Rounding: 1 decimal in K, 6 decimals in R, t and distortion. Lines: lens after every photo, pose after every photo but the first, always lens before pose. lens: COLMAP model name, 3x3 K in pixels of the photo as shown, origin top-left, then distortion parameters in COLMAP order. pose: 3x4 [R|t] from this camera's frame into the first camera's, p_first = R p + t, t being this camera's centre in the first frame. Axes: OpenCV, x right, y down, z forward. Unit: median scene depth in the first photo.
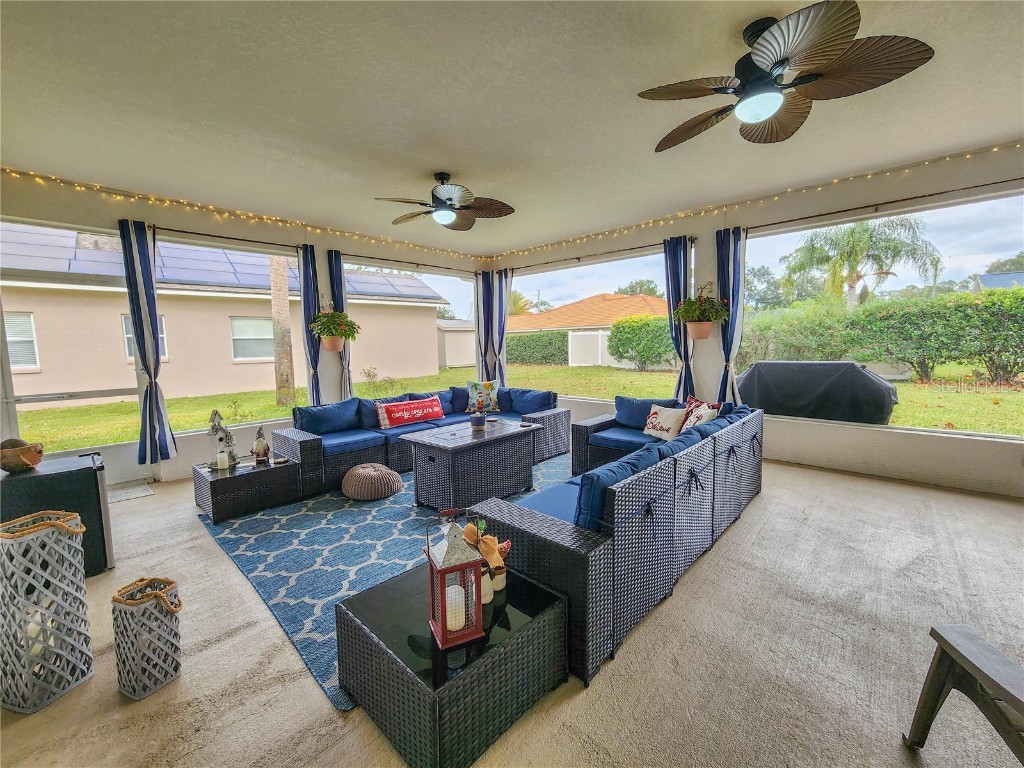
lens RADIAL K [[426.2, 0, 508.9], [0, 426.2, 388.5], [0, 0, 1]] dist [0.007281, 0.000420]
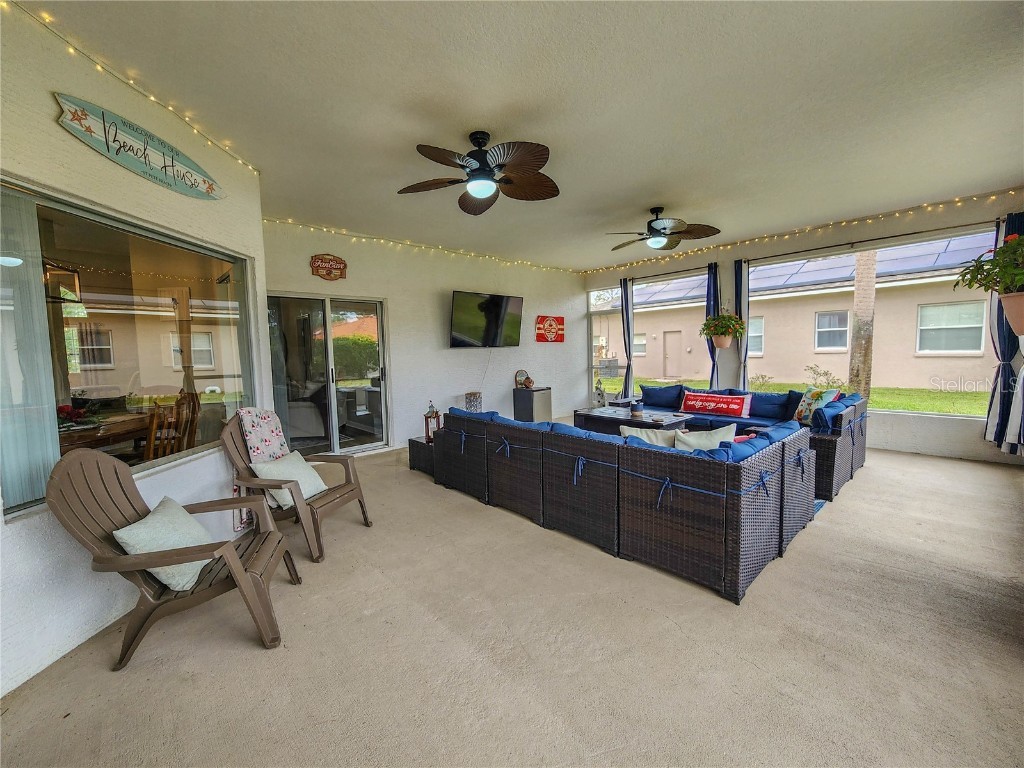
lens RADIAL K [[426.2, 0, 501.0], [0, 426.2, 380.6], [0, 0, 1]] dist [0.007281, 0.000420]
pose [[-0.093795, 0.095158, -0.991034, 0.841421], [-0.084244, 0.991093, 0.103137, -0.067161], [0.992021, 0.093162, -0.084943, 0.507065]]
